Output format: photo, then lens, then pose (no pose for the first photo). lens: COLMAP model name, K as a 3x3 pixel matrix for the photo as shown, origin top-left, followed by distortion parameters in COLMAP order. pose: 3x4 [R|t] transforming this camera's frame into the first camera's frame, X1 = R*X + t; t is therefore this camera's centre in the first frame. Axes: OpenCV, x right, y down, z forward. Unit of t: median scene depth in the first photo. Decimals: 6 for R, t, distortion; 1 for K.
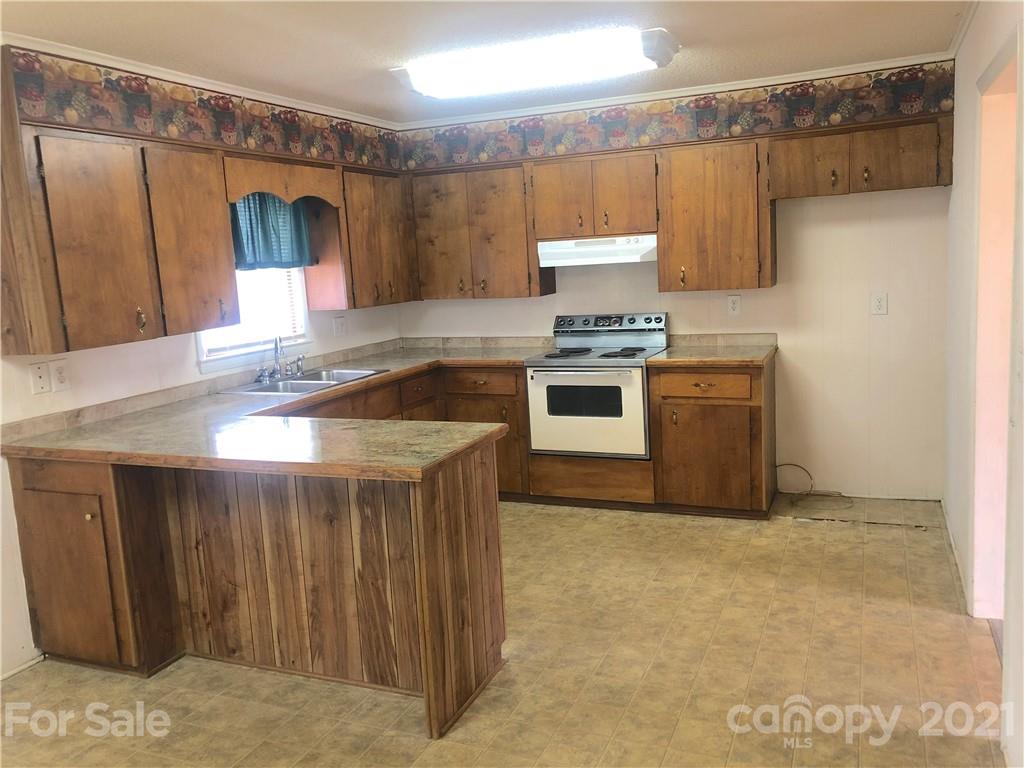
lens RADIAL K [[847.0, 0, 512.0], [0, 847.0, 384.0], [0, 0, 1]] dist [-0.003320, 0.012034]
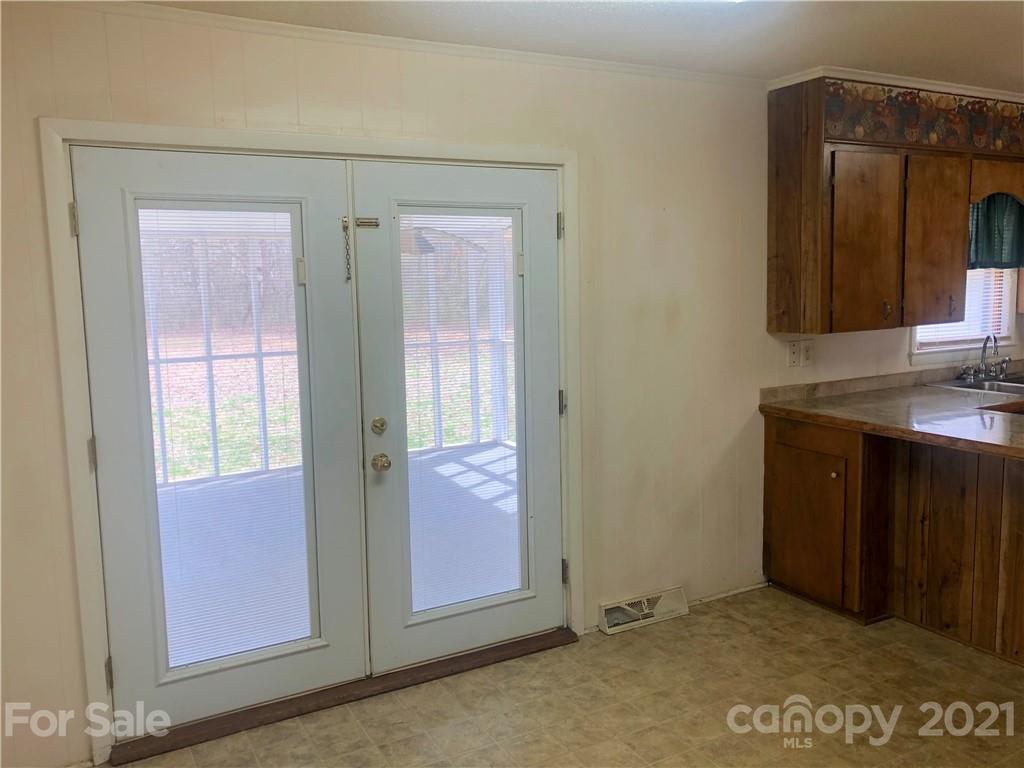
lens RADIAL K [[866.6, 0, 513.0], [0, 866.6, 376.2], [0, 0, 1]] dist [0.040368, -0.005109]
pose [[0.796402, 0.116969, -0.593349, -0.143427], [-0.120425, 0.992142, 0.033948, 0.031513], [0.592657, 0.044418, 0.804229, -0.224300]]
